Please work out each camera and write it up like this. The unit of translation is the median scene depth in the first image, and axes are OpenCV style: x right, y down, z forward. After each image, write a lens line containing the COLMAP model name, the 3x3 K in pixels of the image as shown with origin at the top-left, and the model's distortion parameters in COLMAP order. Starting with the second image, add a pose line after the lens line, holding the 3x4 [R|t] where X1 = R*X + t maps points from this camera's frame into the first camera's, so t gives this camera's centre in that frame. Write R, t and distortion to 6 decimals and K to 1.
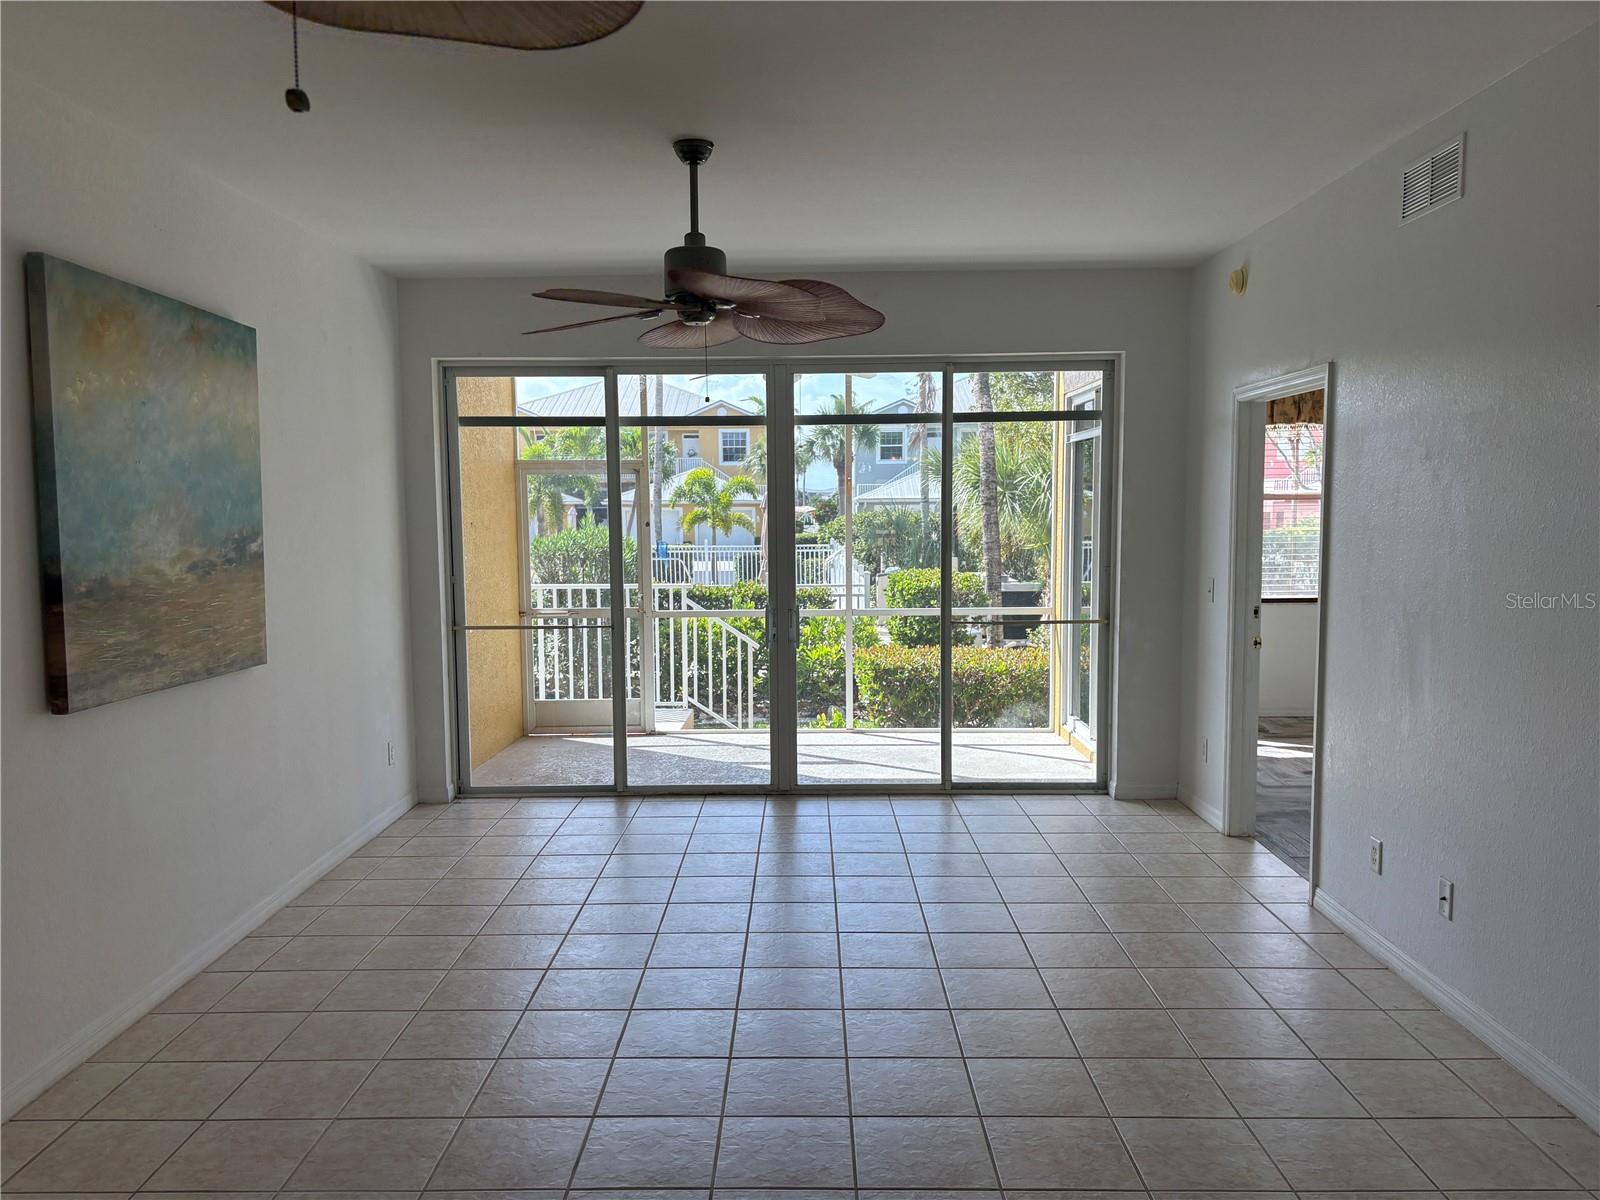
lens RADIAL K [[1182.1, 0, 777.4], [0, 1182.1, 606.8], [0, 0, 1]] dist [0.067726, -0.053875]
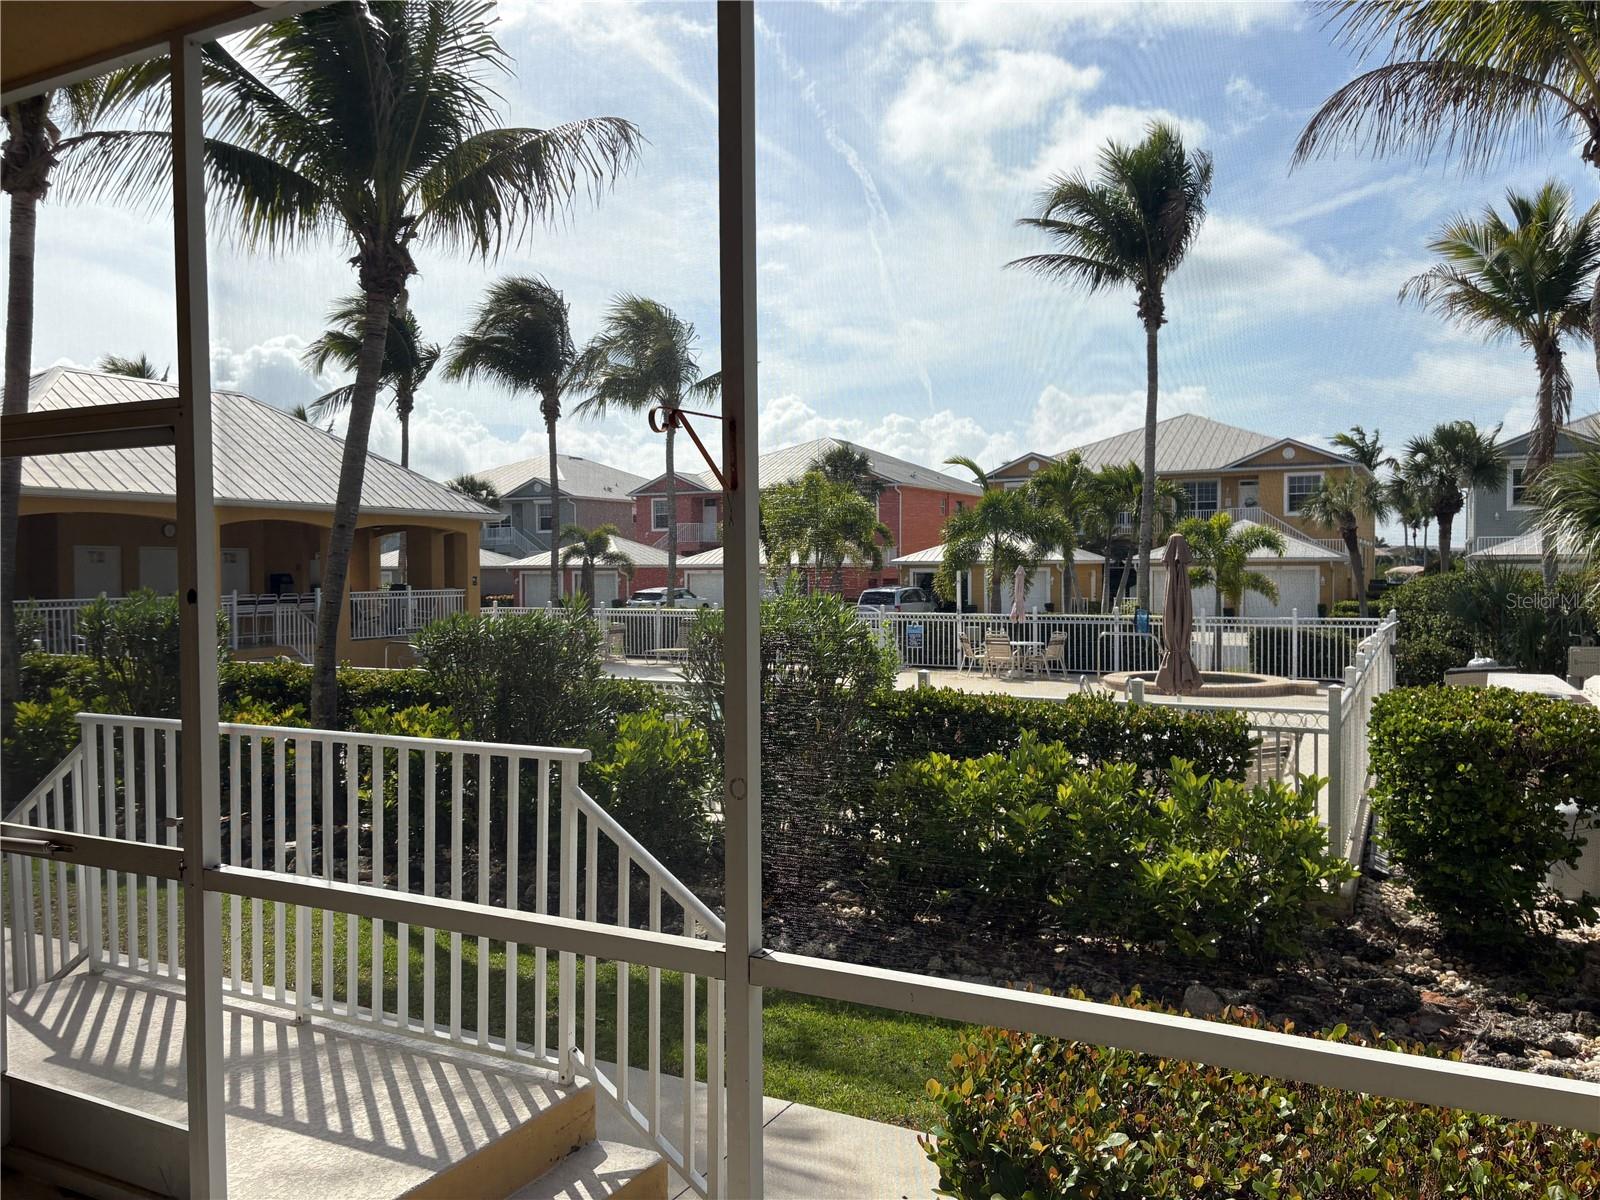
lens RADIAL K [[1216.6, 0, 798.8], [0, 1216.6, 606.8], [0, 0, 1]] dist [0.003852, 0.009267]
pose [[0.894357, 0.017134, -0.447026, 0.247950], [-0.040374, 0.998280, -0.042512, -0.071549], [0.445529, 0.056069, 0.893510, 0.928415]]
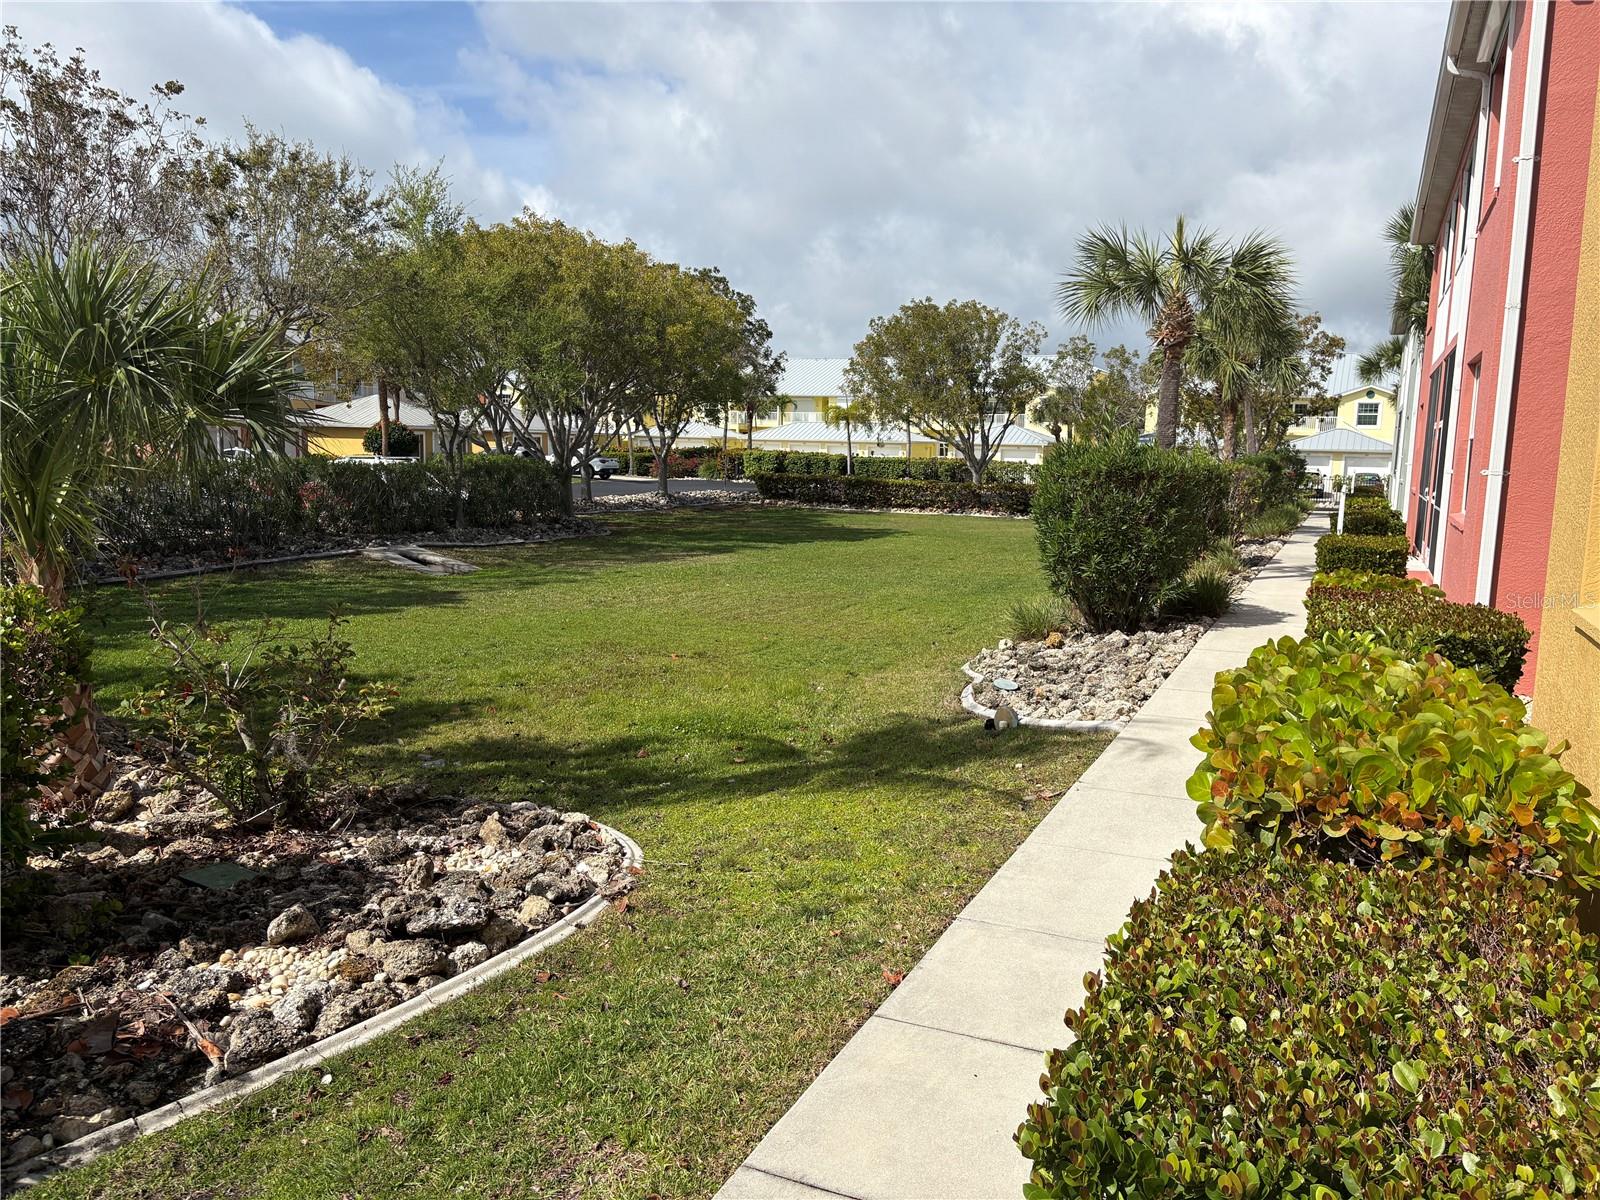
lens RADIAL K [[1194.9, 0, 800.0], [0, 1194.9, 600.0], [0, 0, 1]] dist [0.054601, -0.069832]
pose [[0.387135, -0.101701, 0.916397, -0.166938], [0.049648, 0.994756, 0.089423, -0.094647], [-0.920685, 0.010878, 0.390154, 1.376295]]
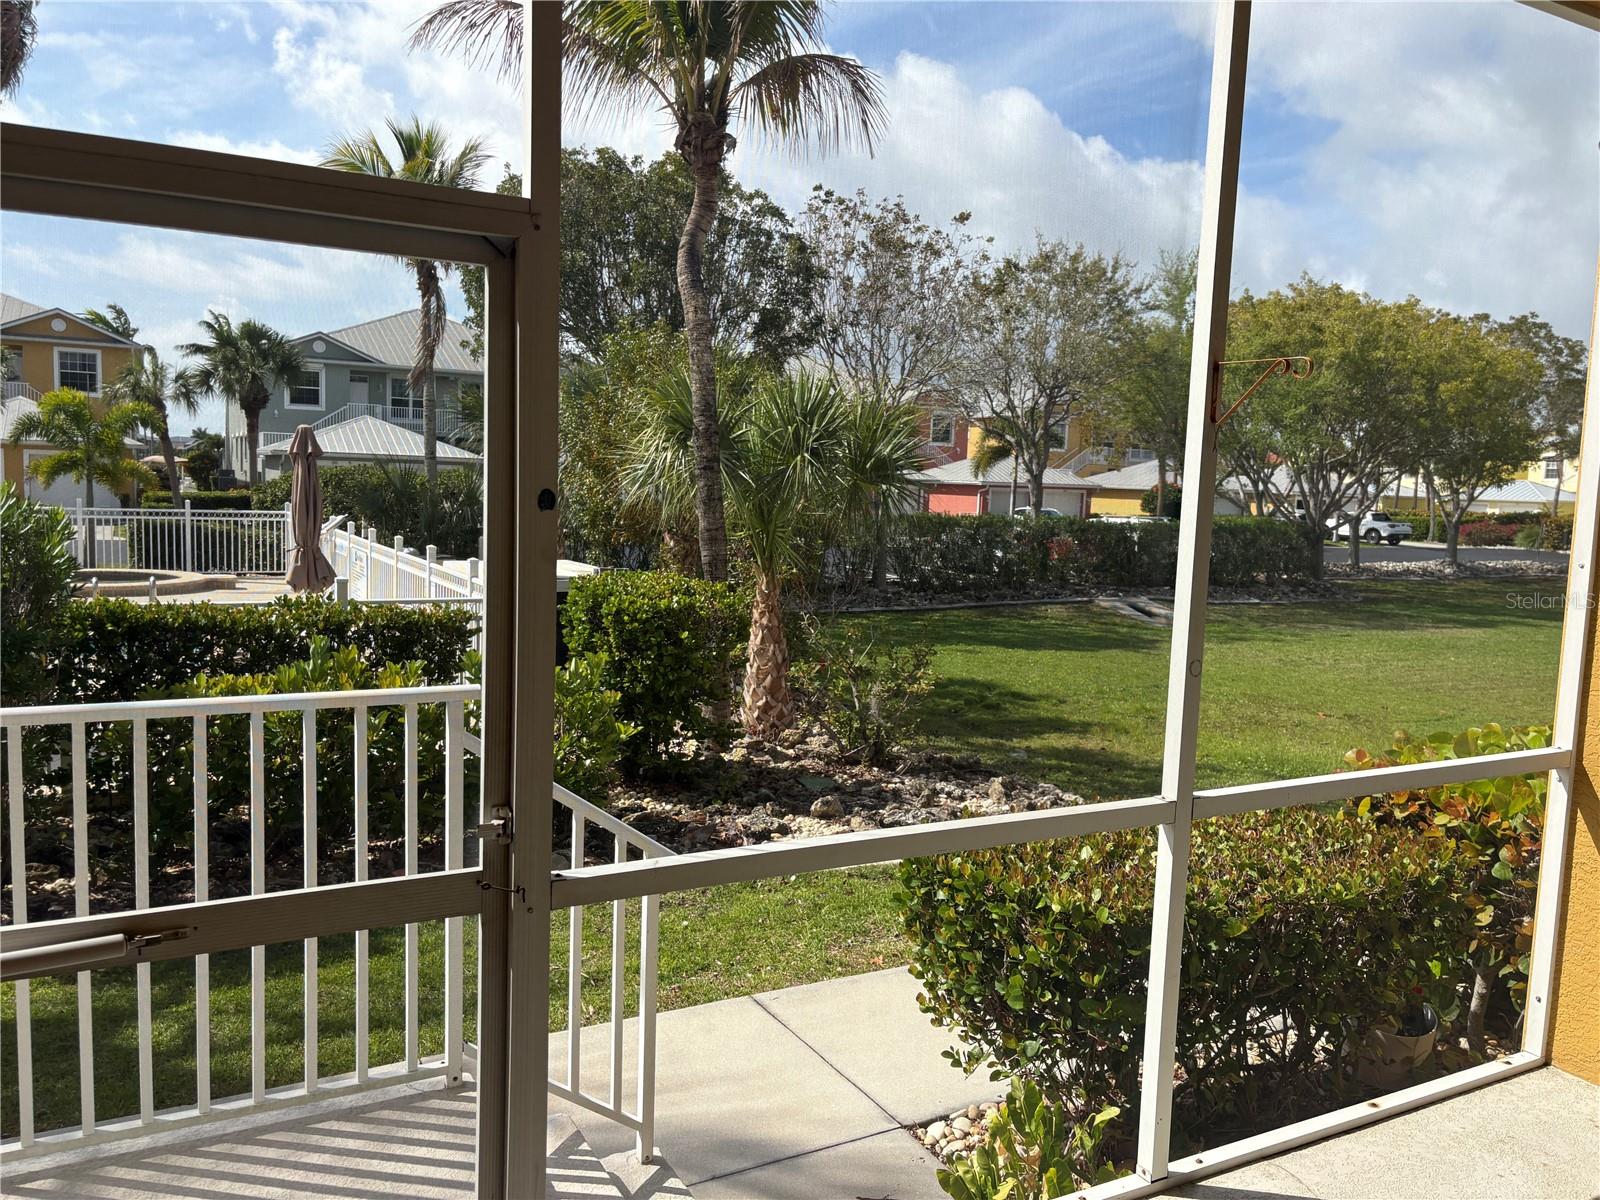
lens RADIAL K [[1204.6, 0, 806.8], [0, 1204.6, 600.7], [0, 0, 1]] dist [0.054437, -0.054677]
pose [[0.865381, -0.011951, 0.500972, -0.229275], [0.001251, 0.999764, 0.021689, -0.067016], [-0.501113, -0.018143, 0.865192, 0.927119]]
